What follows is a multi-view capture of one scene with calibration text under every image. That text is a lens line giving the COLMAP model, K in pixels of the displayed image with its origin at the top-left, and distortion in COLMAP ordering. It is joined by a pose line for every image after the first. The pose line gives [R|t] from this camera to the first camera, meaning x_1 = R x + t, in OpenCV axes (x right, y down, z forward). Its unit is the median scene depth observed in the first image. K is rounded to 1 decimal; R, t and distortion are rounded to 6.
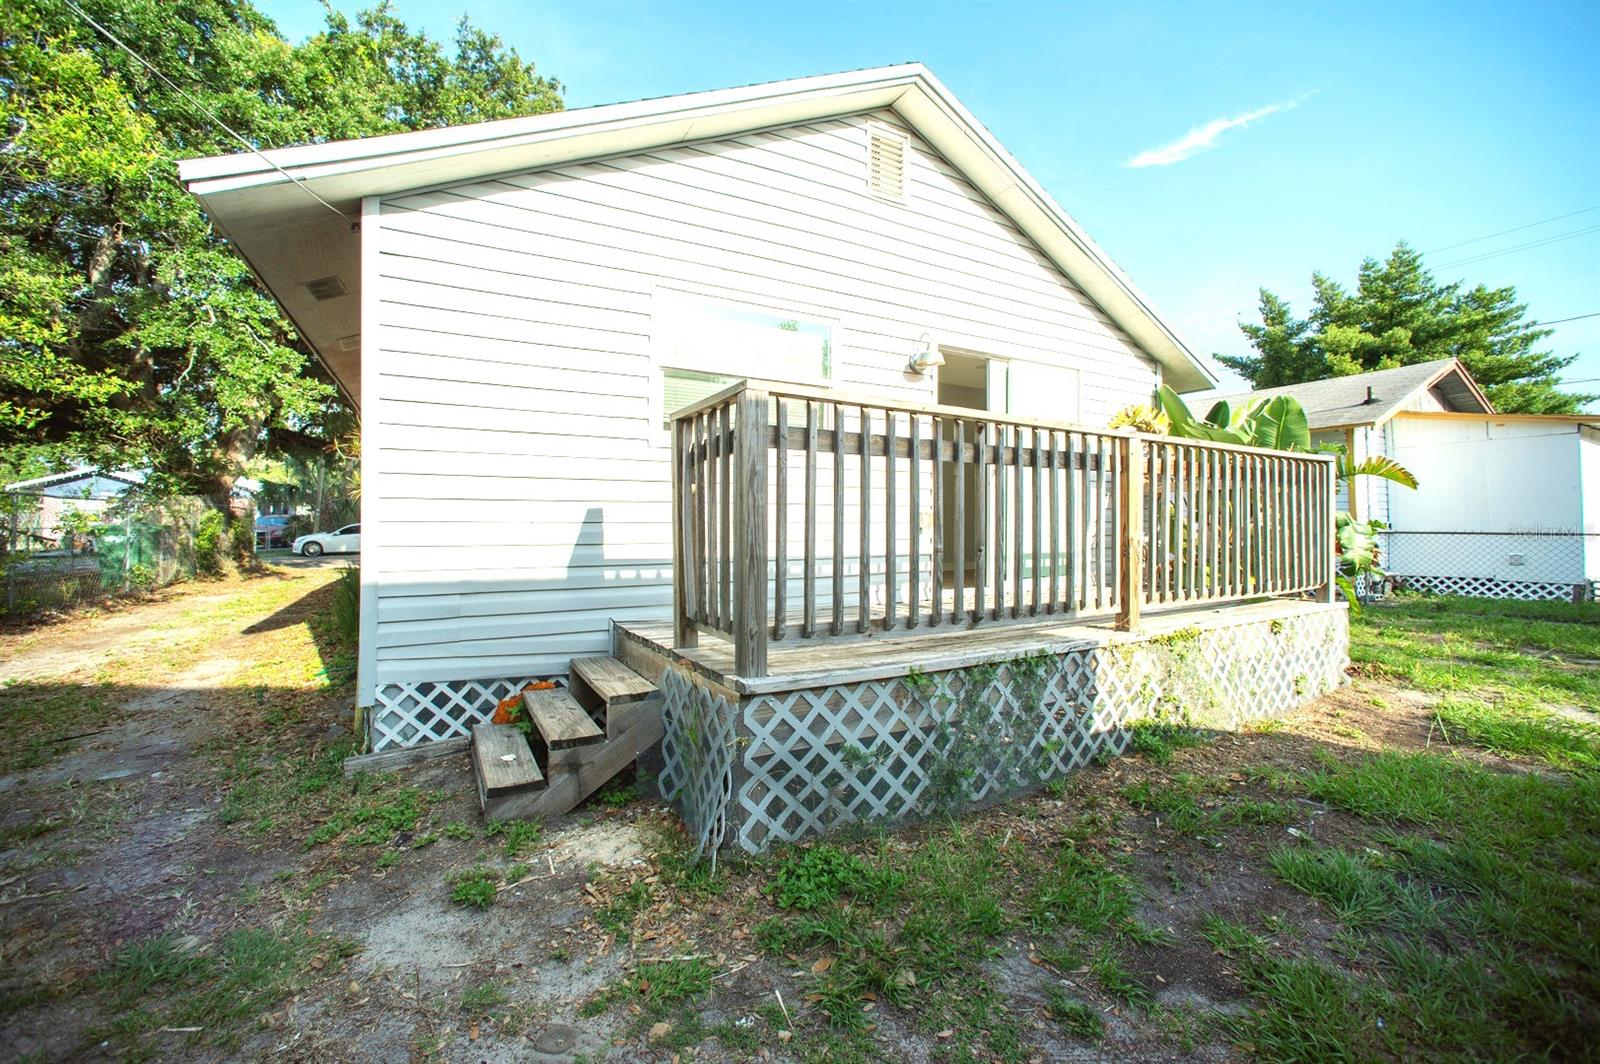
lens RADIAL K [[642.1, 0, 800.2], [0, 642.1, 518.7], [0, 0, 1]] dist [-0.047370, 0.017754]
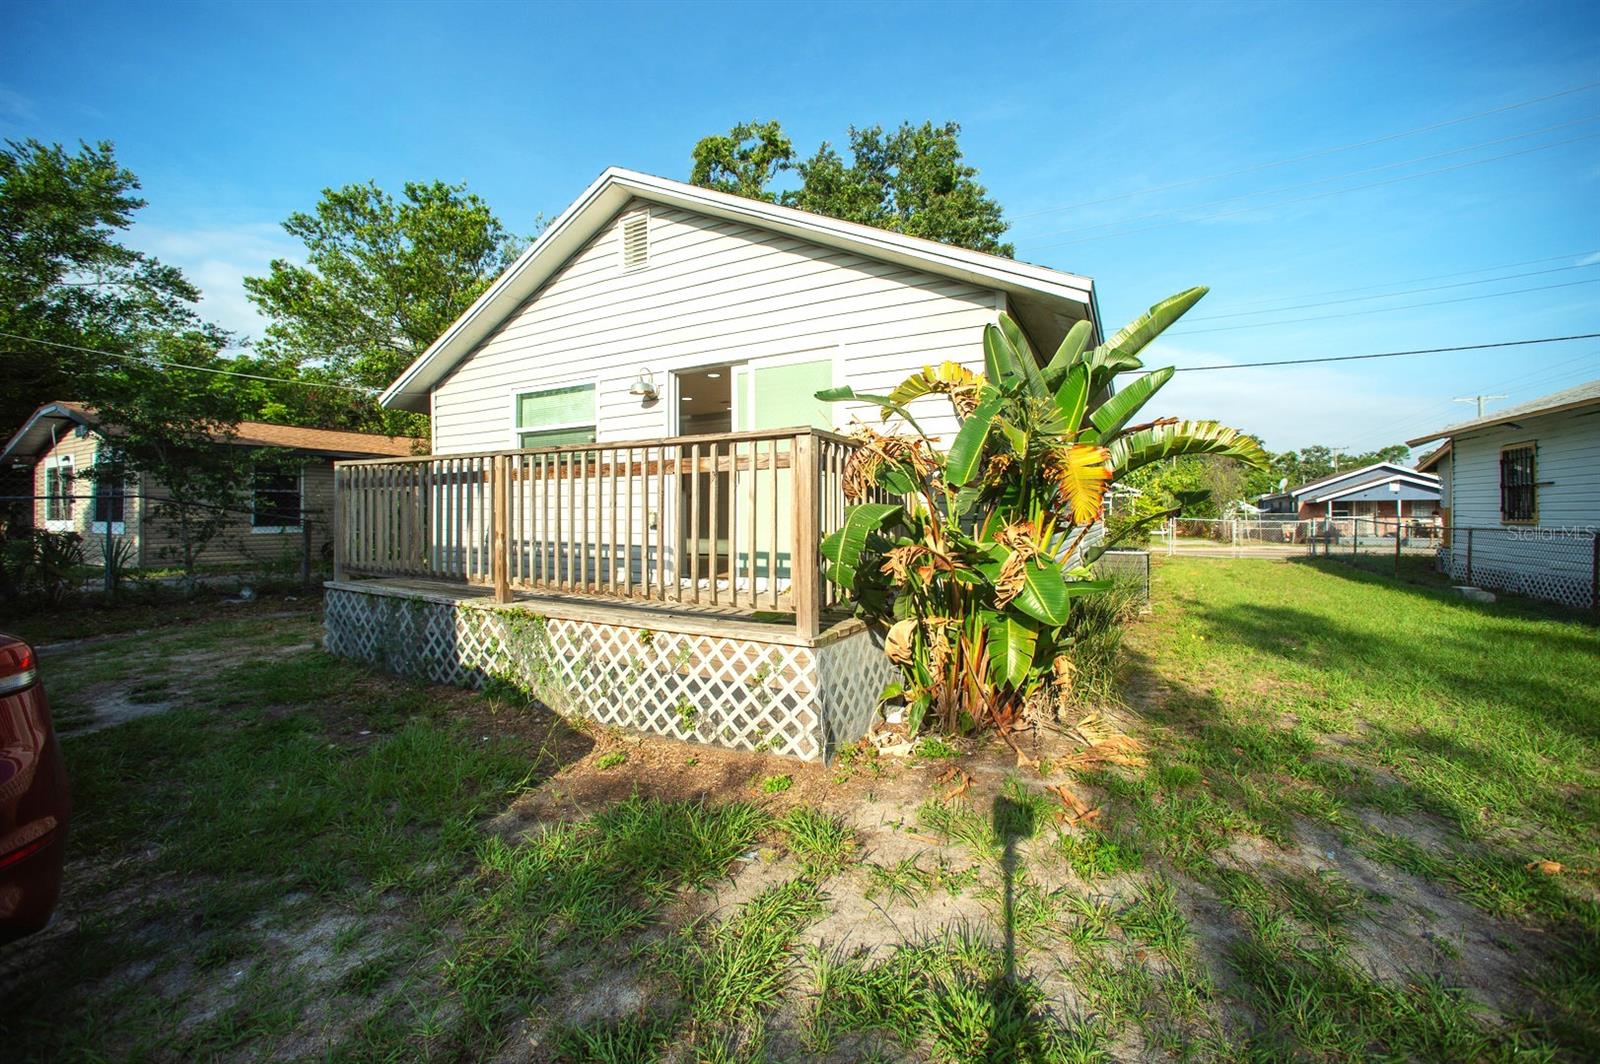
lens RADIAL K [[642.1, 0, 797.8], [0, 642.1, 522.9], [0, 0, 1]] dist [-0.047370, 0.017754]
pose [[0.526531, 0.005965, -0.850135, 2.152503], [-0.000189, 0.999976, 0.006899, 0.002571], [0.850156, -0.003472, 0.526519, 0.911547]]
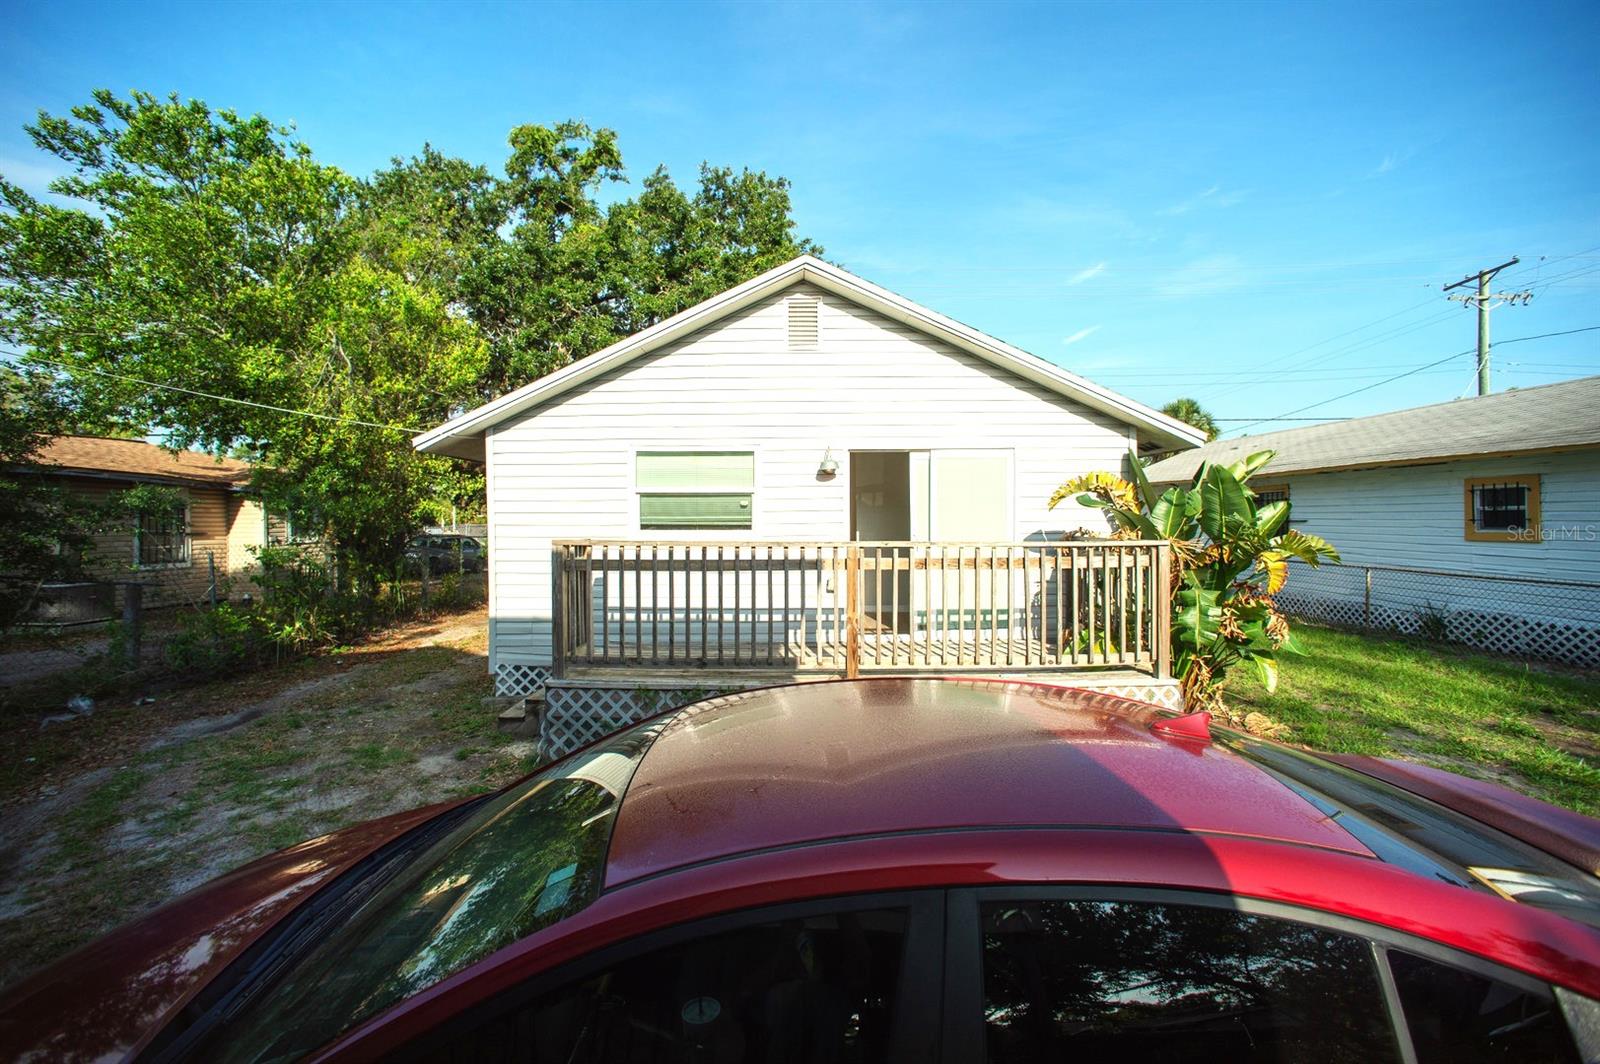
lens RADIAL K [[642.1, 0, 801.5], [0, 642.1, 532.2], [0, 0, 1]] dist [-0.047370, 0.017754]
pose [[0.873185, 0.003675, -0.487376, 1.232846], [0.006114, 0.999810, 0.018492, -0.204558], [0.487351, -0.019127, 0.872996, -0.328168]]
